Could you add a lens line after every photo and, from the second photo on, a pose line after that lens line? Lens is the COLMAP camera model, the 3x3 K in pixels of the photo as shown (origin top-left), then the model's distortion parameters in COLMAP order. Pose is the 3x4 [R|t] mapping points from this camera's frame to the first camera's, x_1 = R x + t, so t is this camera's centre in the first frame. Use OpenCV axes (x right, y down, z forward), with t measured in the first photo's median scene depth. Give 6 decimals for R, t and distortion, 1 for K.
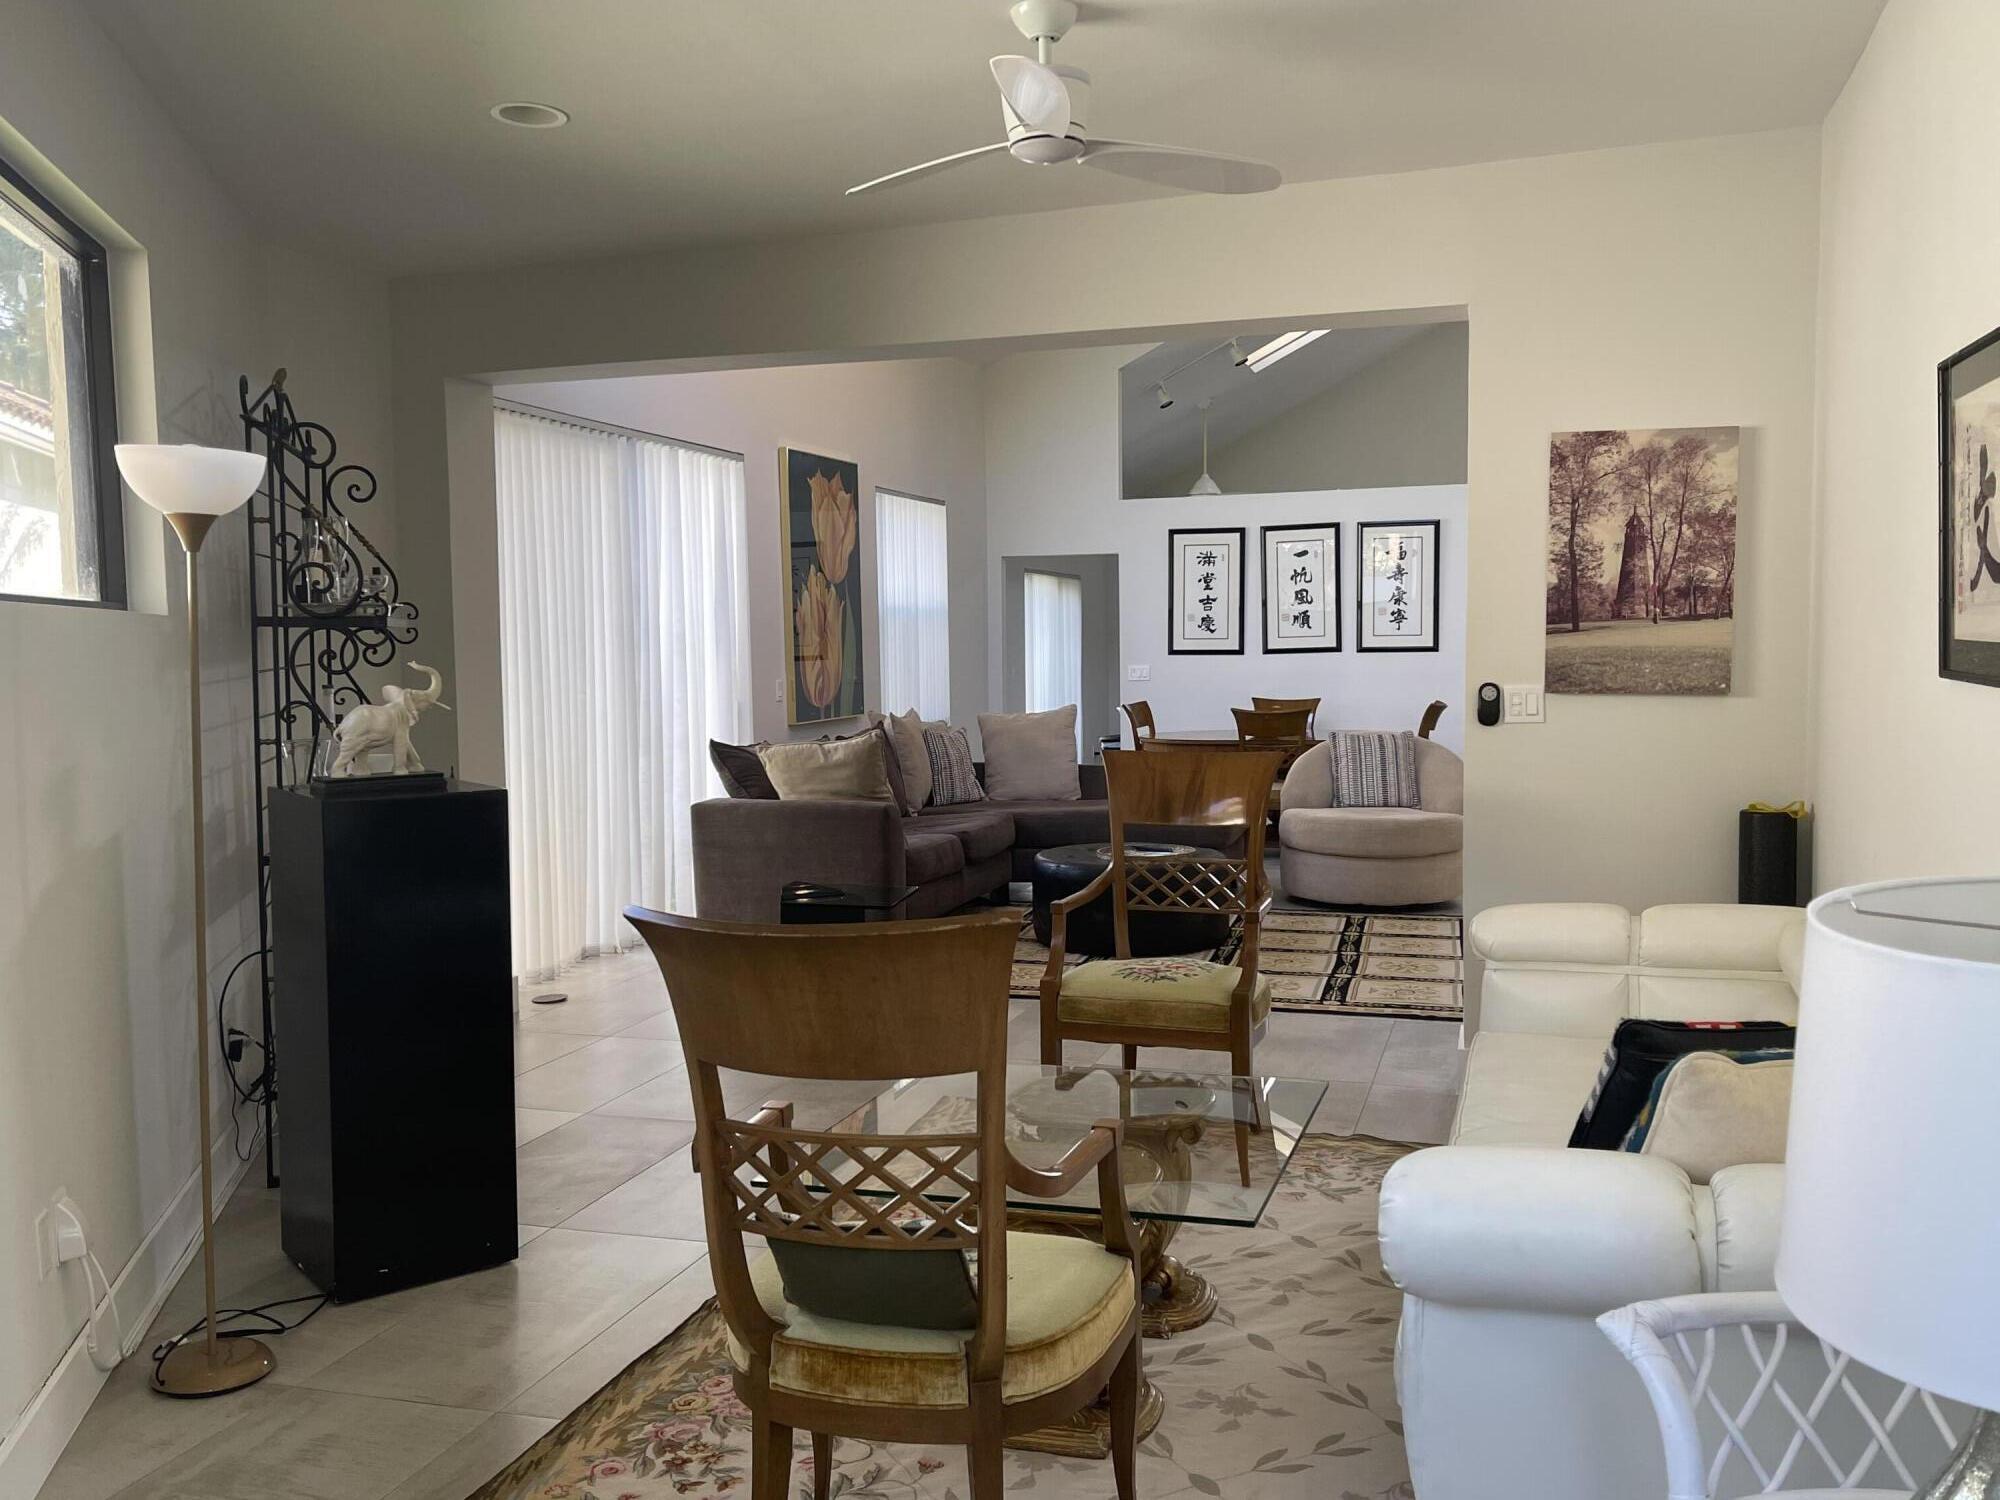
lens RADIAL K [[1715.6, 0, 998.3], [0, 1715.6, 755.6], [0, 0, 1]] dist [0.064730, -0.065200]
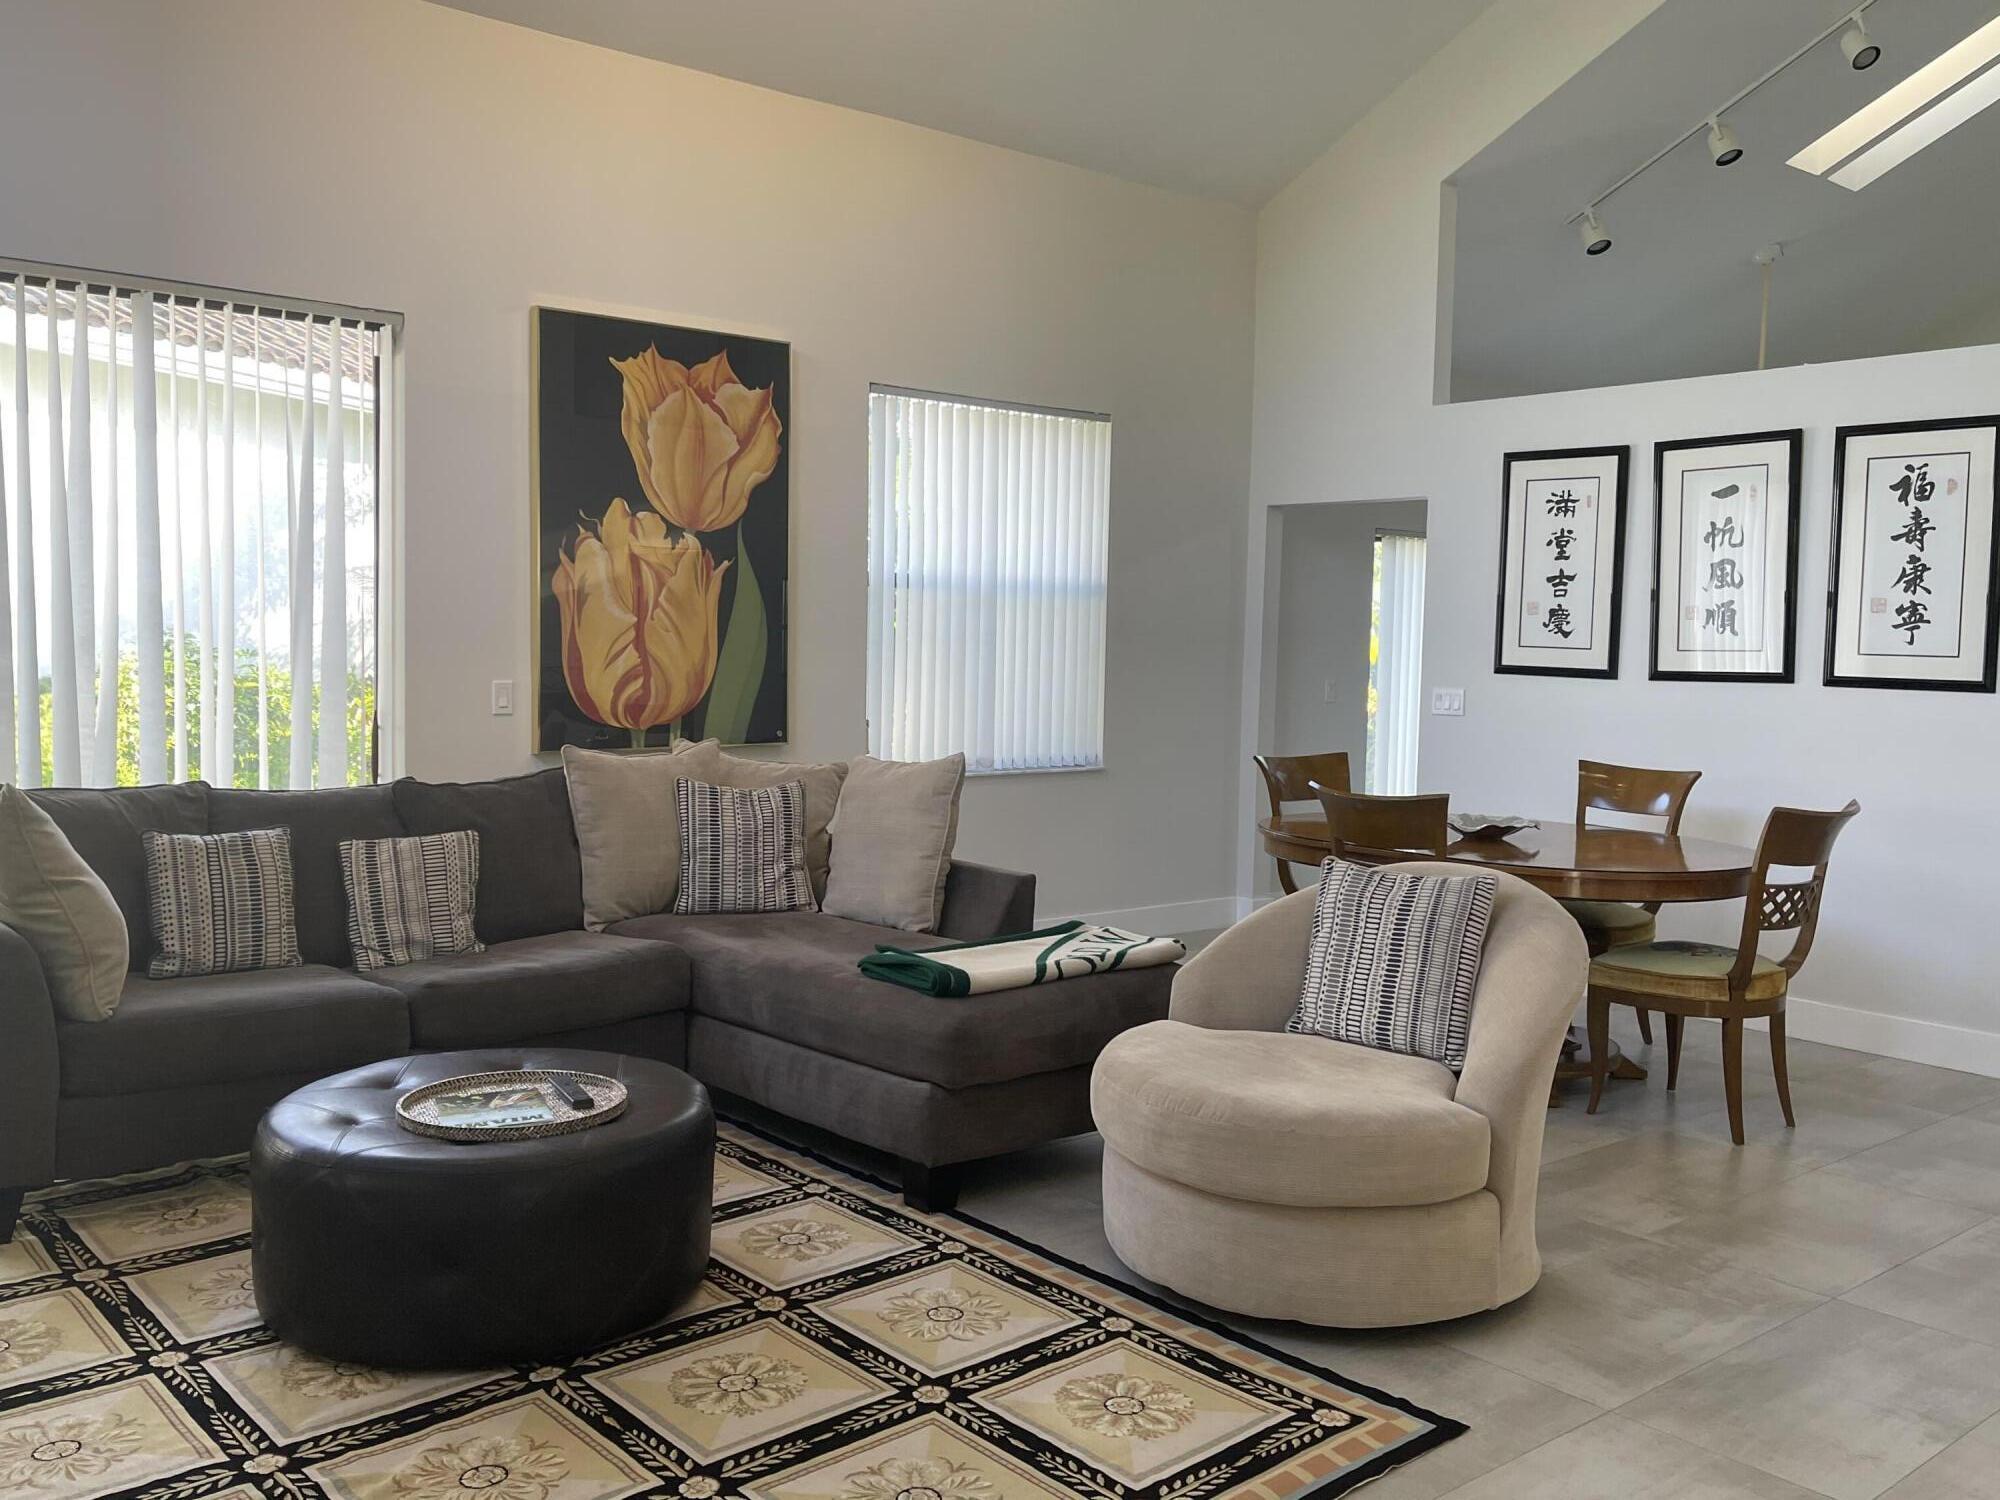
lens RADIAL K [[1715.6, 0, 999.4], [0, 1715.6, 730.3], [0, 0, 1]] dist [0.064730, -0.065200]
pose [[0.840367, 0.065889, -0.537997, 0.277972], [-0.070620, 0.997433, 0.011846, -0.035762], [0.537397, 0.028038, 0.842863, 0.439753]]
